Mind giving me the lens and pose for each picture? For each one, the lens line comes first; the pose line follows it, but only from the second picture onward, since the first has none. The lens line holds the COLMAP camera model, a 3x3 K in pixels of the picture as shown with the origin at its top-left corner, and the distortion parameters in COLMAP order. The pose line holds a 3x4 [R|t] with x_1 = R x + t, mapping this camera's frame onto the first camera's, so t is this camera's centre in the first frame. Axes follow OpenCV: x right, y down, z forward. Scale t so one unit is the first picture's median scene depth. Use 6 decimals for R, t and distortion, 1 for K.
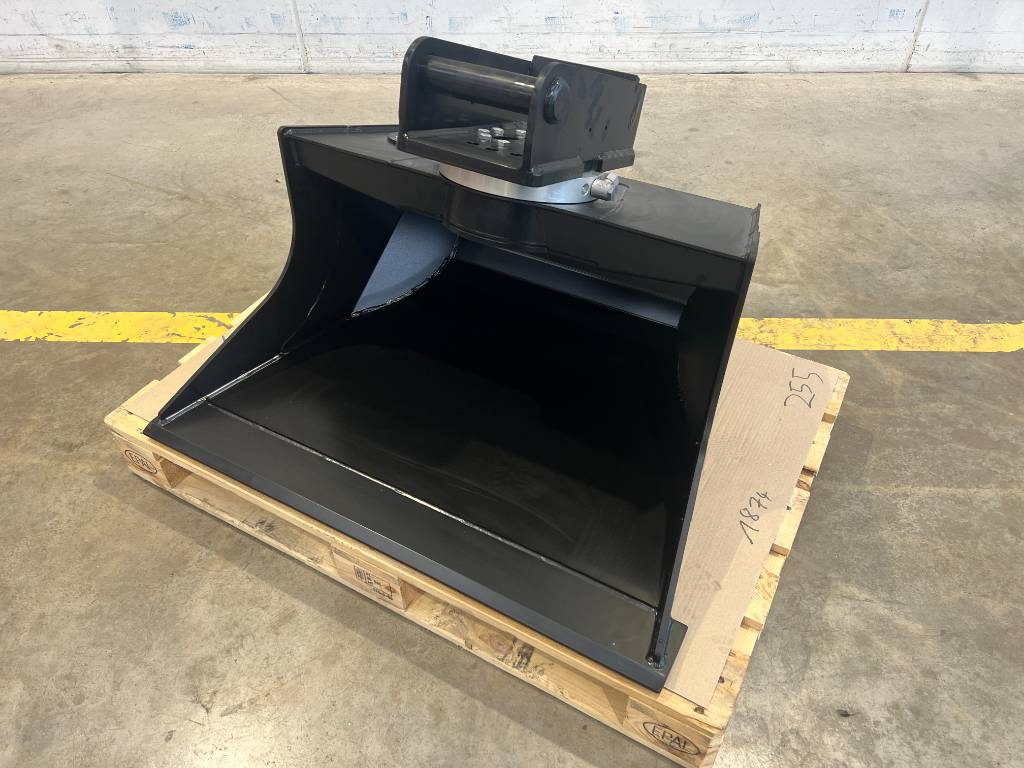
lens RADIAL K [[770.2, 0, 508.8], [0, 770.2, 381.4], [0, 0, 1]] dist [0.052553, -0.056673]
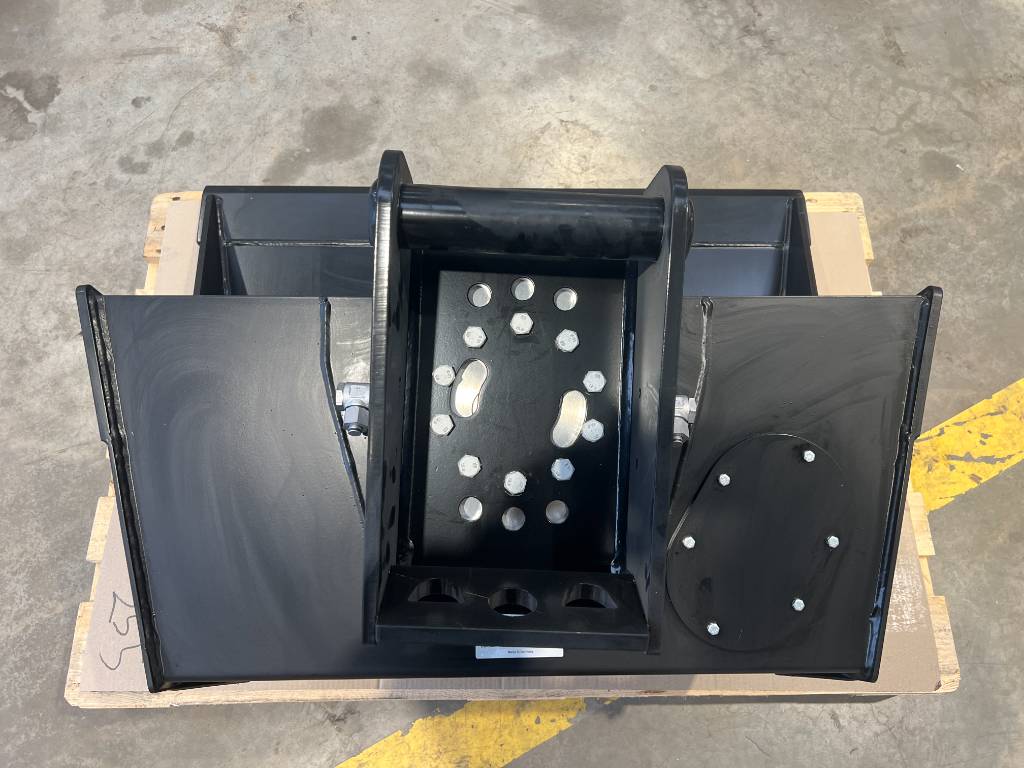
lens RADIAL K [[770.2, 0, 516.1], [0, 770.2, 387.6], [0, 0, 1]] dist [0.052553, -0.056673]
pose [[-0.864941, 0.466677, -0.184635, 0.103928], [-0.353100, -0.304426, 0.884672, -0.687716], [0.356649, 0.830384, 0.428094, 0.653468]]
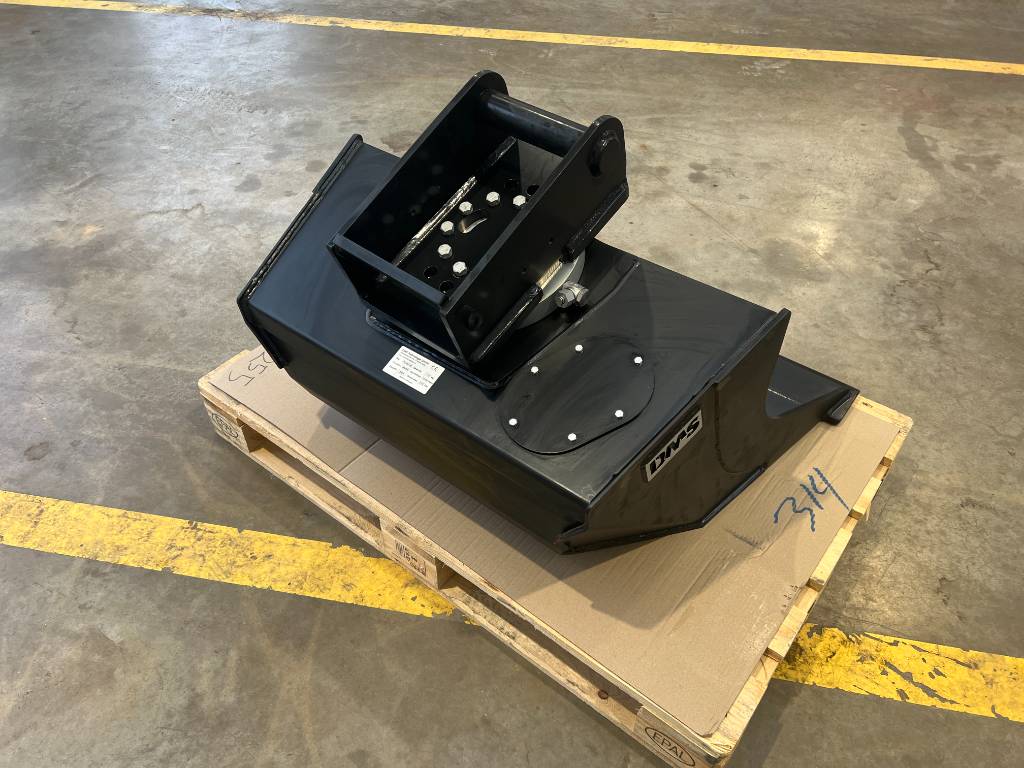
lens RADIAL K [[770.2, 0, 510.0], [0, 770.2, 385.7], [0, 0, 1]] dist [0.052553, -0.056673]
pose [[-0.988264, -0.093482, 0.120808, -0.111261], [0.116352, 0.051752, 0.991859, -1.044258], [-0.098973, 0.994275, -0.040268, 1.050011]]
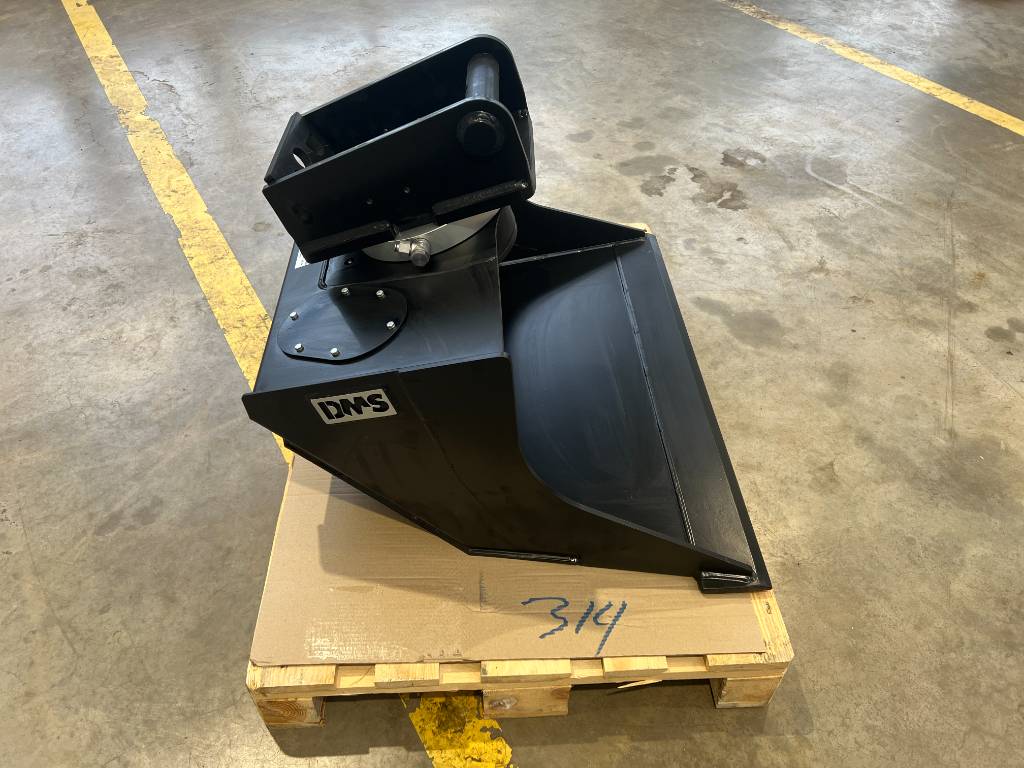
lens RADIAL K [[770.2, 0, 514.2], [0, 770.2, 383.4], [0, 0, 1]] dist [0.052553, -0.056673]
pose [[-0.535257, -0.576449, 0.617419, -0.694385], [0.575071, 0.286702, 0.766222, -0.792375], [-0.618703, 0.765185, 0.178040, 0.822750]]
